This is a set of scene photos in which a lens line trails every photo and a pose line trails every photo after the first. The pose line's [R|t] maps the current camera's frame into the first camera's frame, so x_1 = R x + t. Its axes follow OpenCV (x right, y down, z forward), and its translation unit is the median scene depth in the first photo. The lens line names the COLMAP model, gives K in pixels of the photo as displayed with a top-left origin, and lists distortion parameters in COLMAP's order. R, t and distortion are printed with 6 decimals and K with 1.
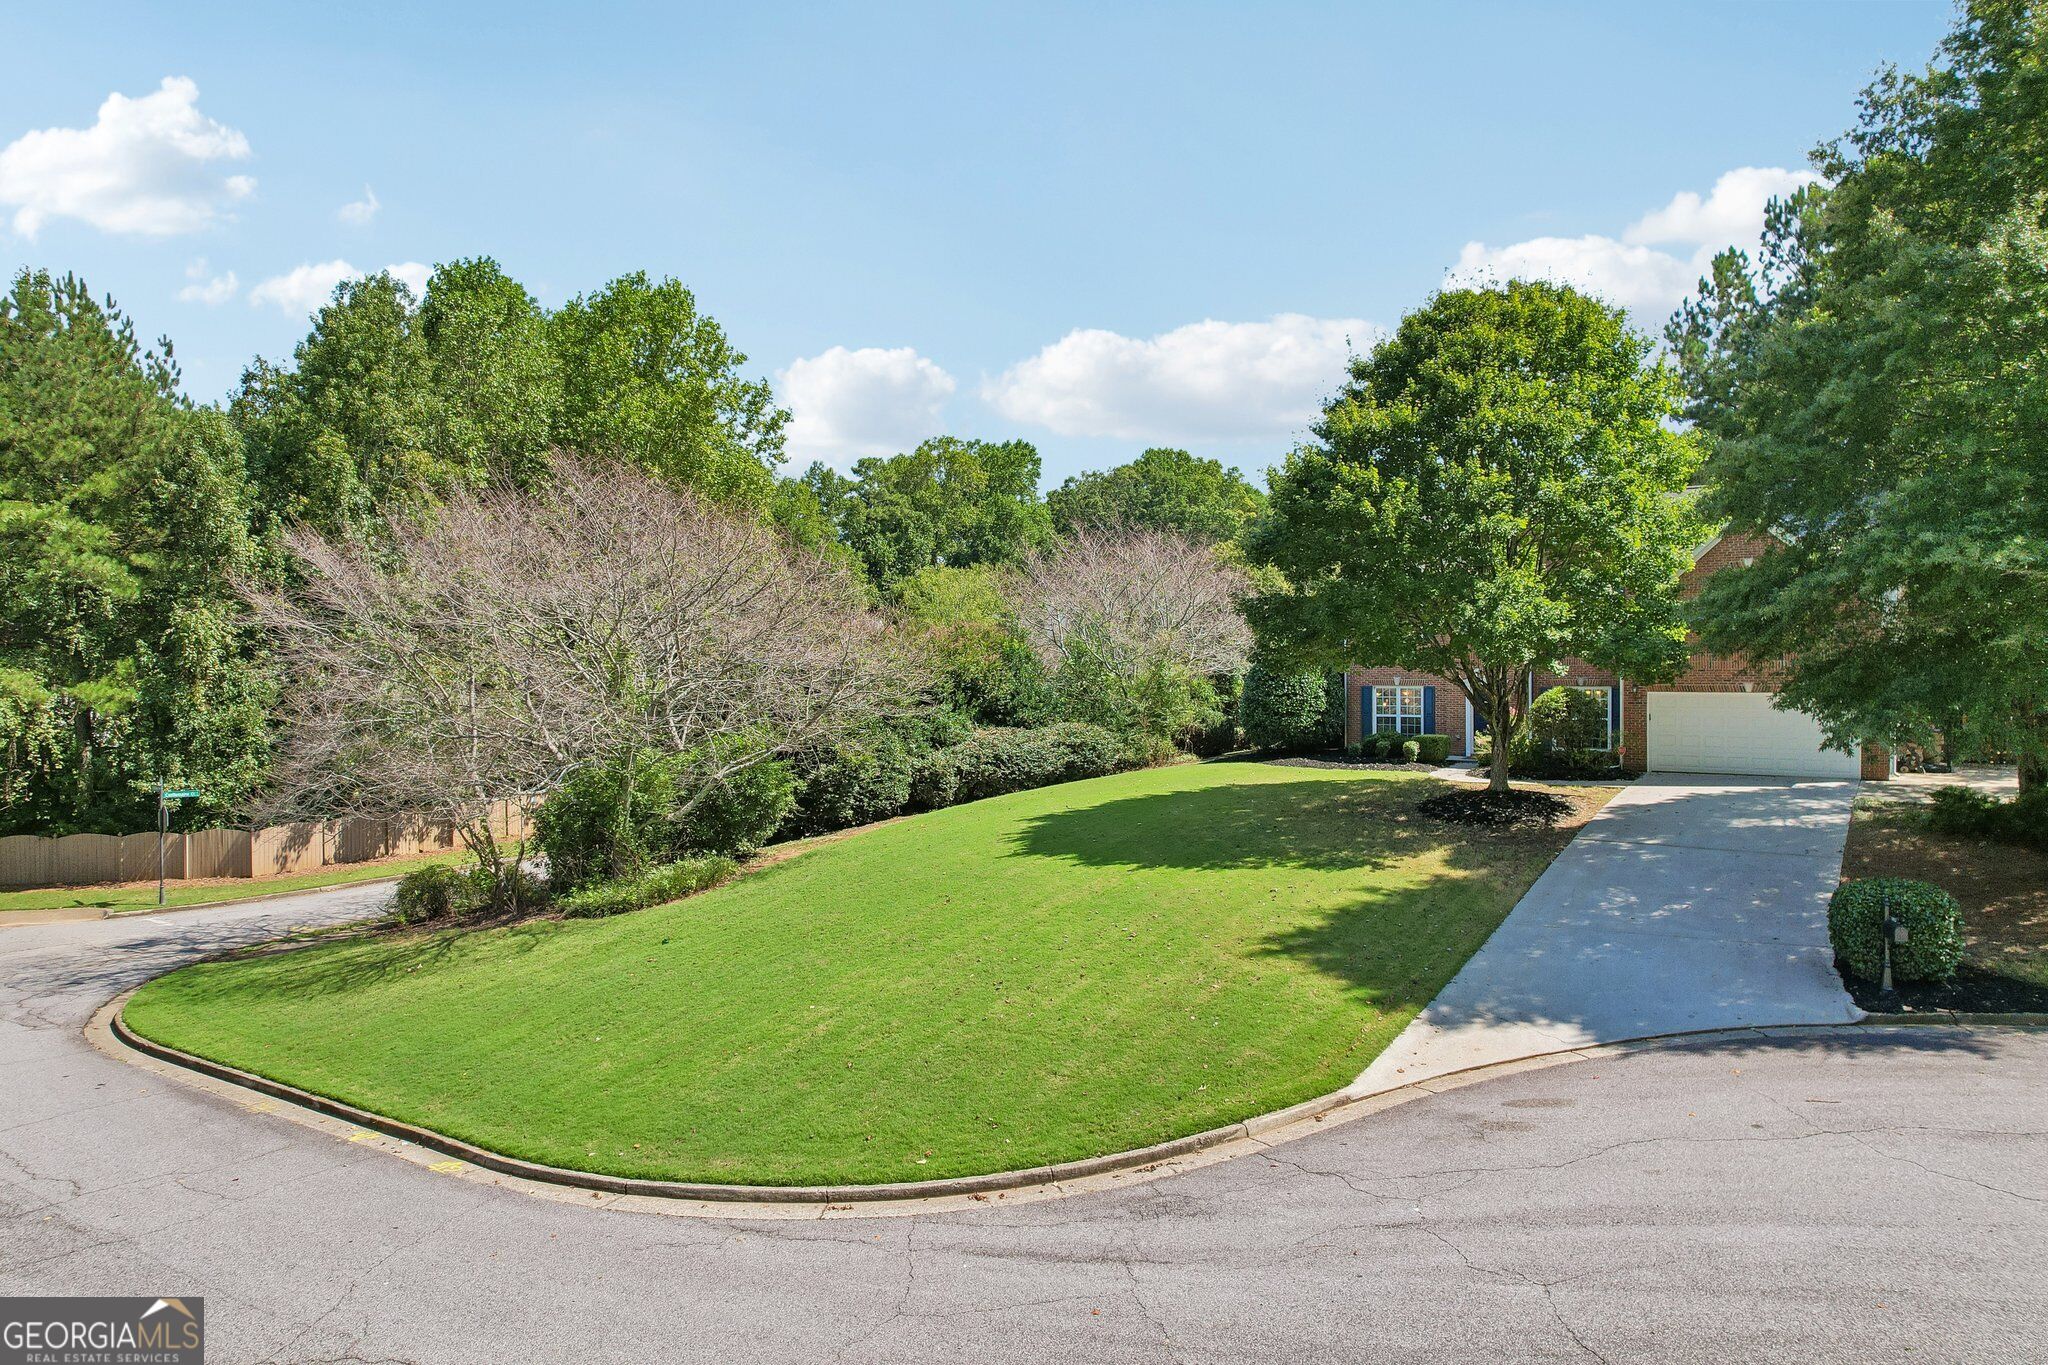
lens RADIAL K [[1297.2, 0, 1027.3], [0, 1297.2, 677.5], [0, 0, 1]] dist [-0.045117, 0.001482]
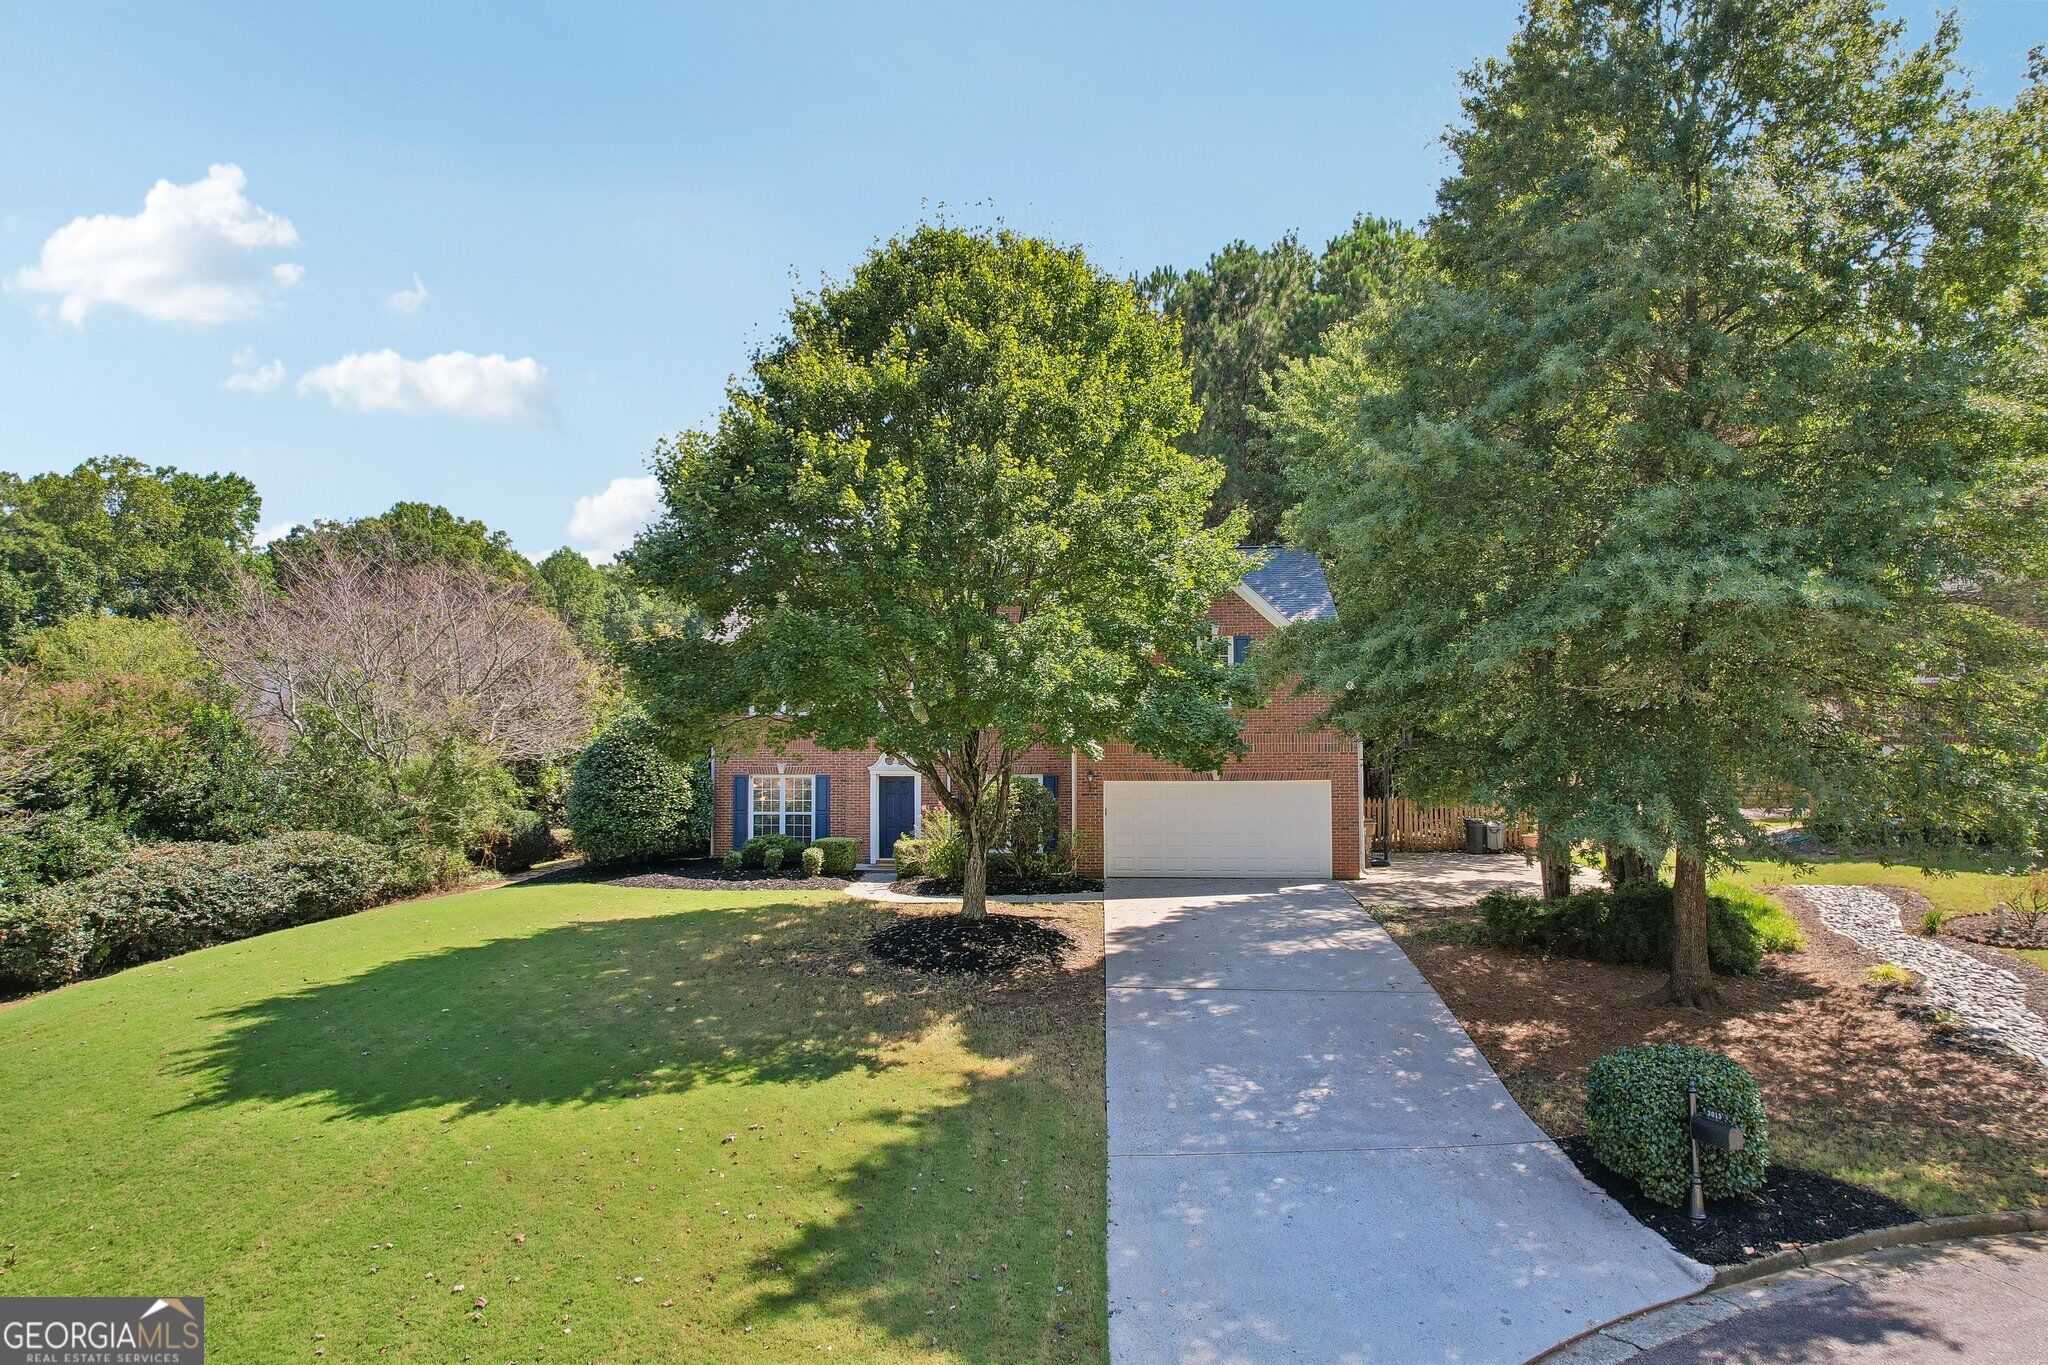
lens RADIAL K [[1311.9, 0, 1027.2], [0, 1311.9, 677.1], [0, 0, 1]] dist [-0.080454, 0.075999]
pose [[0.850573, 0.033401, 0.524796, -0.001525], [0.001702, 0.997801, -0.066263, 0.000281], [-0.525855, 0.057254, 0.848645, 0.257112]]
